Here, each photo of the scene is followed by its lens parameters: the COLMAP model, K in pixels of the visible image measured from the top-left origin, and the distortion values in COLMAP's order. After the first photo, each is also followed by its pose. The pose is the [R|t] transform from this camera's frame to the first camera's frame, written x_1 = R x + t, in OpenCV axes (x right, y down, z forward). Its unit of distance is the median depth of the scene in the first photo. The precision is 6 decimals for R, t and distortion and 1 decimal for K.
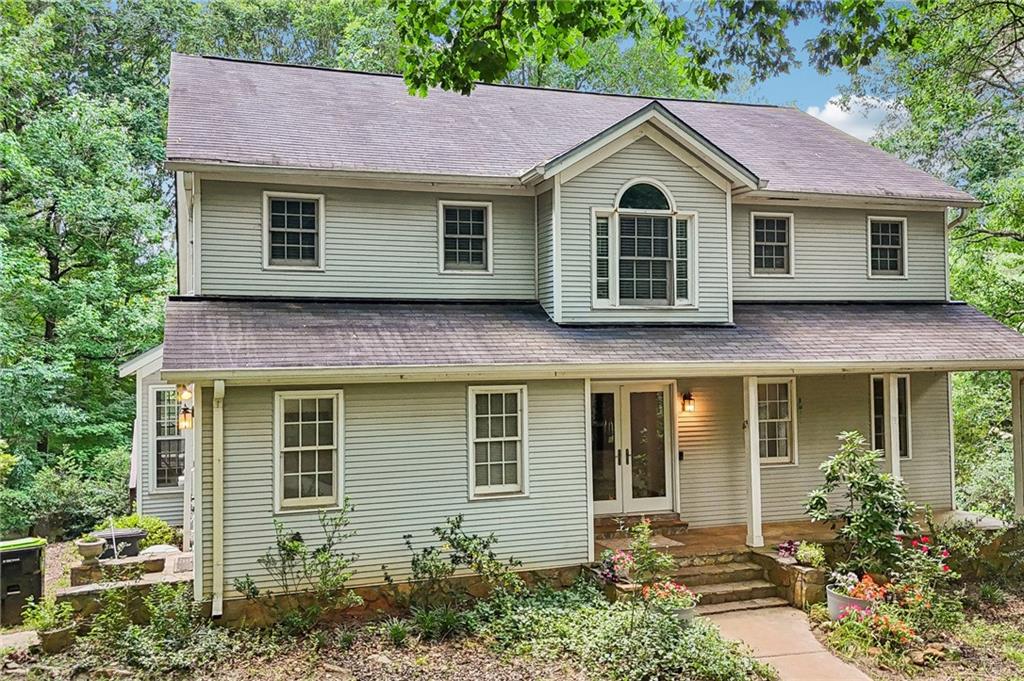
lens RADIAL K [[830.5, 0, 525.2], [0, 830.5, 322.6], [0, 0, 1]] dist [0.076675, -0.012896]
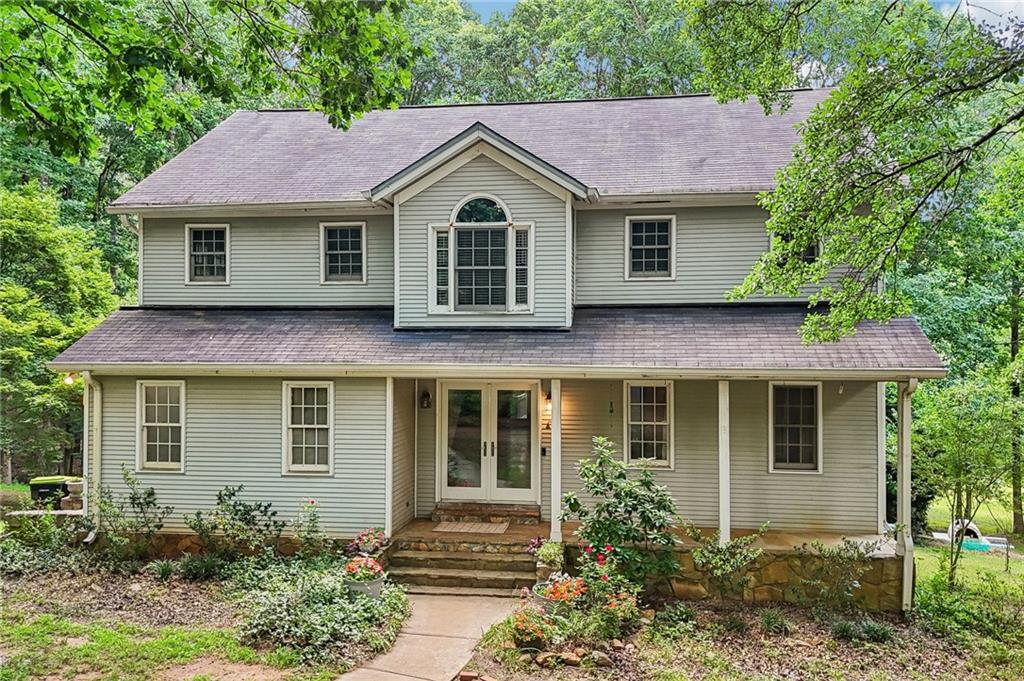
lens RADIAL K [[815.9, 0, 533.7], [0, 815.9, 321.3], [0, 0, 1]] dist [0.074083, 0.002222]
pose [[0.902778, 0.006770, -0.430053, 0.691463], [0.003116, 0.999747, 0.022279, -0.031892], [0.430095, -0.021452, 0.902529, 0.069741]]
